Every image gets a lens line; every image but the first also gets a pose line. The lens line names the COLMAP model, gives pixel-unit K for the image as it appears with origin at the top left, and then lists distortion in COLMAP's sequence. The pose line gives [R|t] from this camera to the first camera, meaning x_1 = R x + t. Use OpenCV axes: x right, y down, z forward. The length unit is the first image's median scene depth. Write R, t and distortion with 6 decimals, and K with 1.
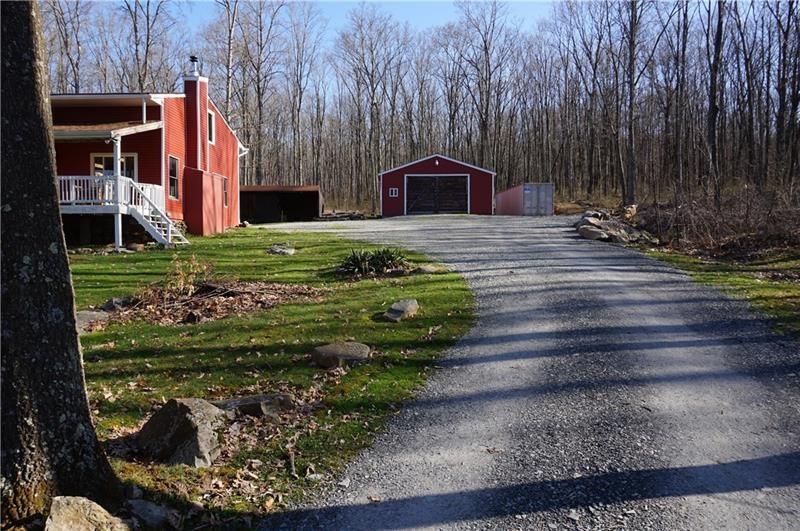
lens RADIAL K [[539.5, 0, 395.9], [0, 539.5, 262.2], [0, 0, 1]] dist [-0.011294, 0.006197]
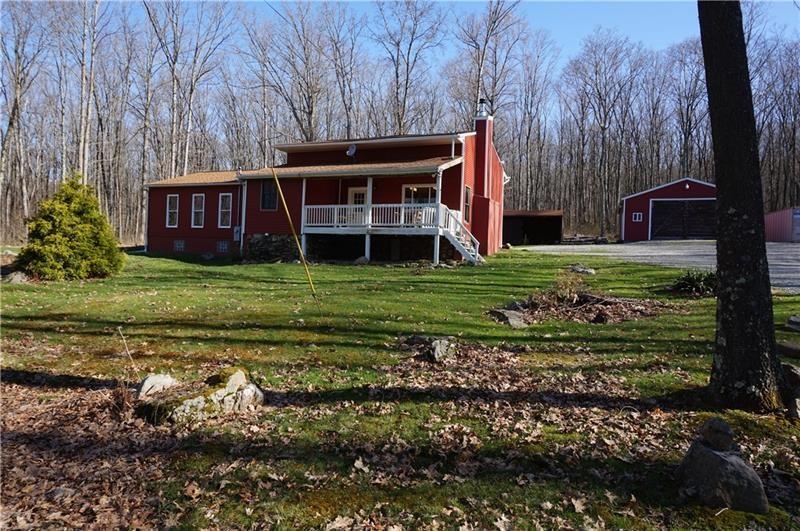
lens RADIAL K [[539.5, 0, 400.5], [0, 539.5, 266.8], [0, 0, 1]] dist [-0.011294, 0.006197]
pose [[0.942810, 0.031322, -0.331855, -0.152411], [-0.043149, 0.998667, -0.028330, 0.014665], [0.330525, 0.041029, 0.942905, -0.125306]]
